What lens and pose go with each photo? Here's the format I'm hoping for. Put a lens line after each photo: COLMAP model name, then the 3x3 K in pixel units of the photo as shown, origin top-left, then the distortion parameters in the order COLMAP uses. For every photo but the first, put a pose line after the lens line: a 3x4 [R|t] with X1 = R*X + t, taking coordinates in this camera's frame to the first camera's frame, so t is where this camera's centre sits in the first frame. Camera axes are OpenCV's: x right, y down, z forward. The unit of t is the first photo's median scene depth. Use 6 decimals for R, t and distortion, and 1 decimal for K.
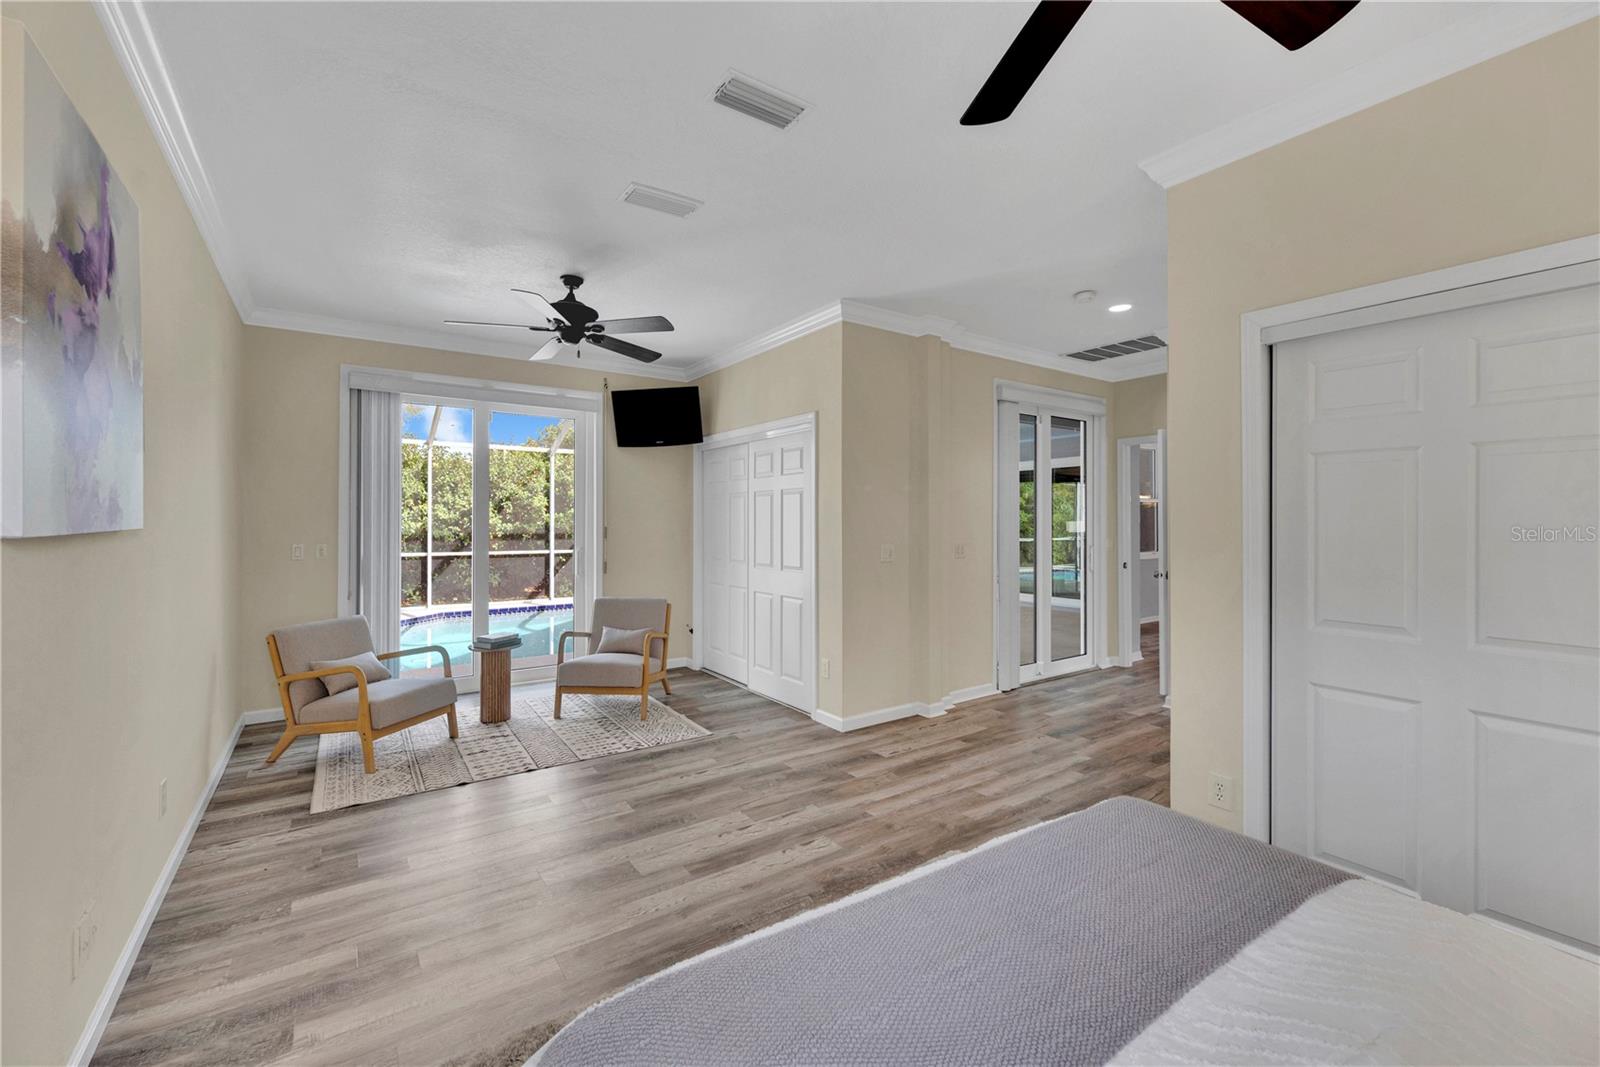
lens RADIAL K [[653.4, 0, 788.1], [0, 653.4, 525.3], [0, 0, 1]] dist [-0.002921, 0.000987]
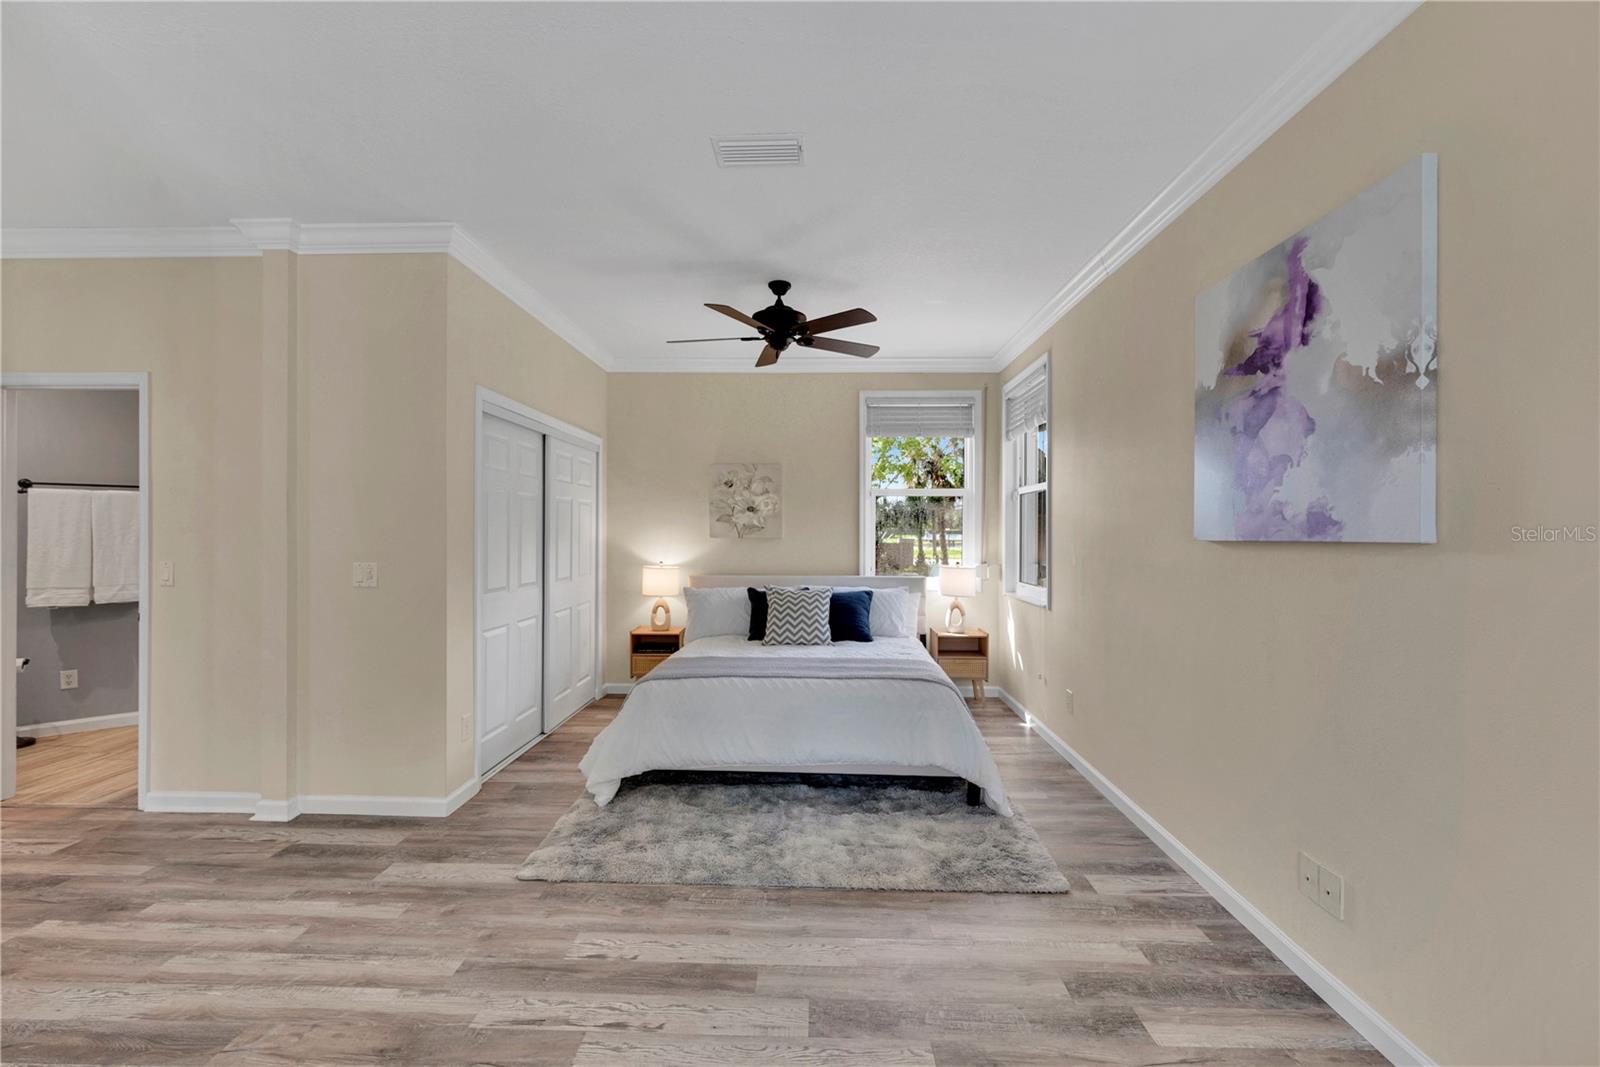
lens RADIAL K [[653.4, 0, 812.7], [0, 653.4, 529.8], [0, 0, 1]] dist [-0.002921, 0.000987]
pose [[-0.820833, -0.003397, 0.571158, -0.504720], [-0.001027, 0.999989, 0.004471, 0.000072], [-0.571167, 0.003084, -0.820828, 1.249471]]
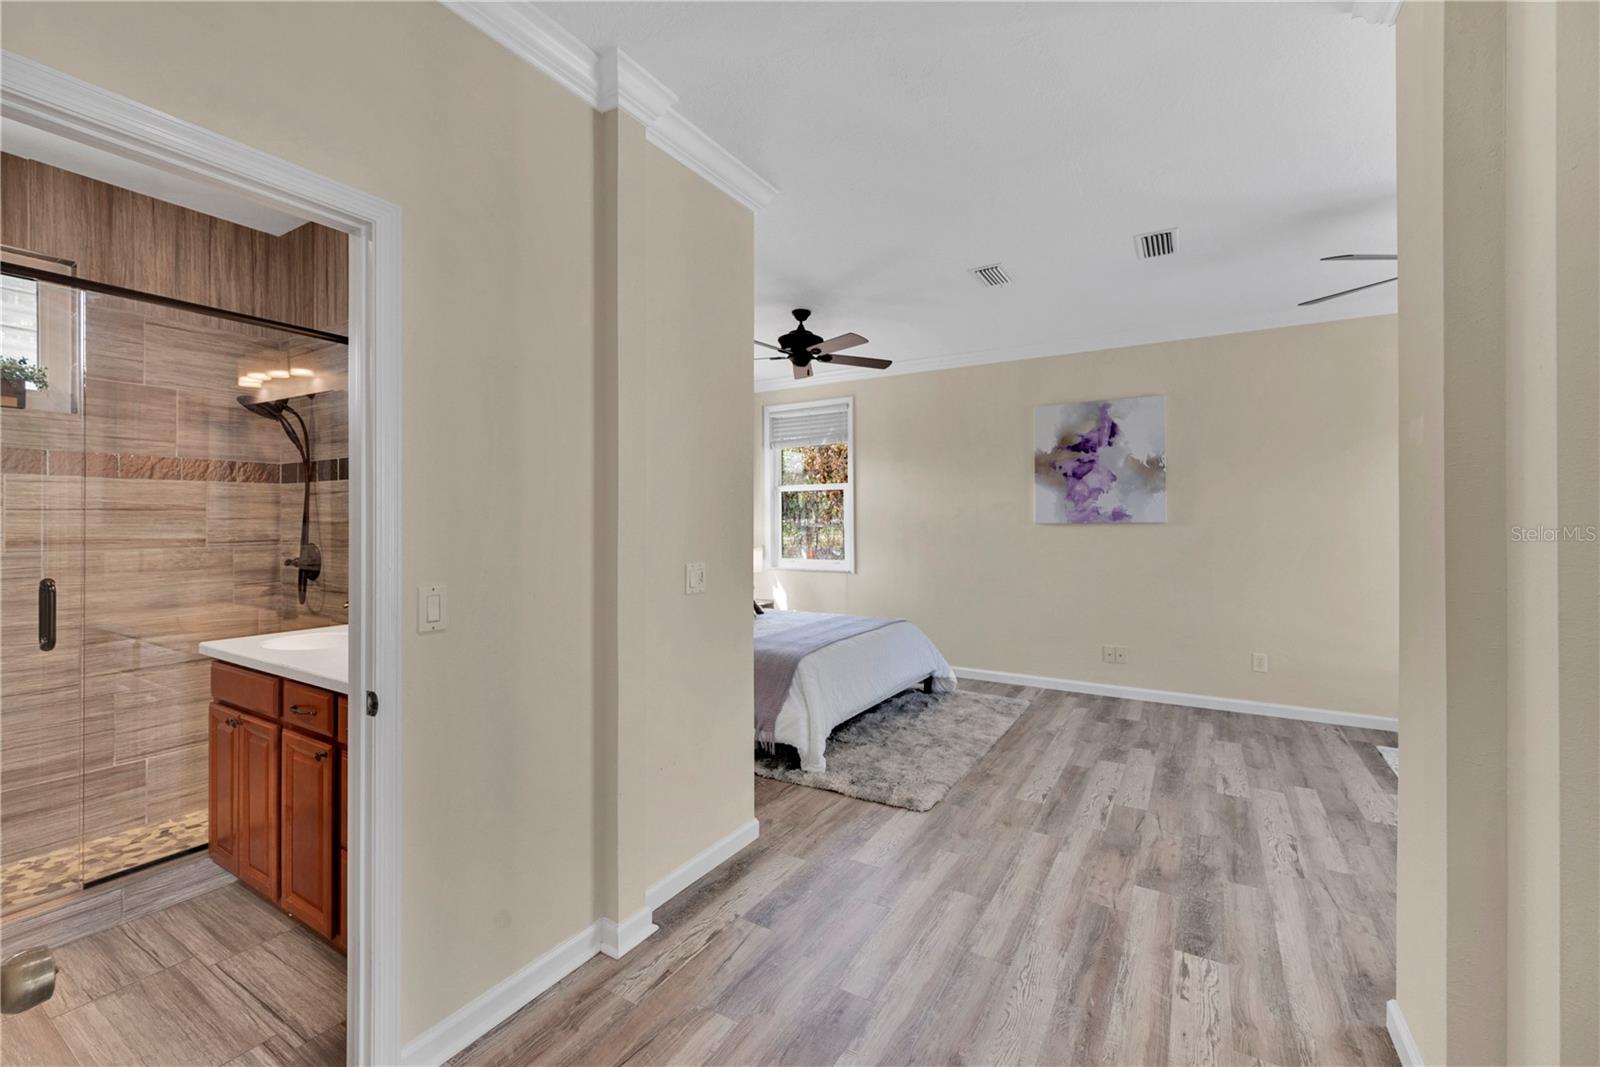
lens RADIAL K [[653.4, 0, 816.8], [0, 653.4, 522.5], [0, 0, 1]] dist [-0.002921, 0.000987]
pose [[-0.898870, 0.002969, -0.438205, 0.755139], [-0.000191, 0.999974, 0.007166, 0.001018], [0.438215, 0.006525, -0.898846, 1.575421]]
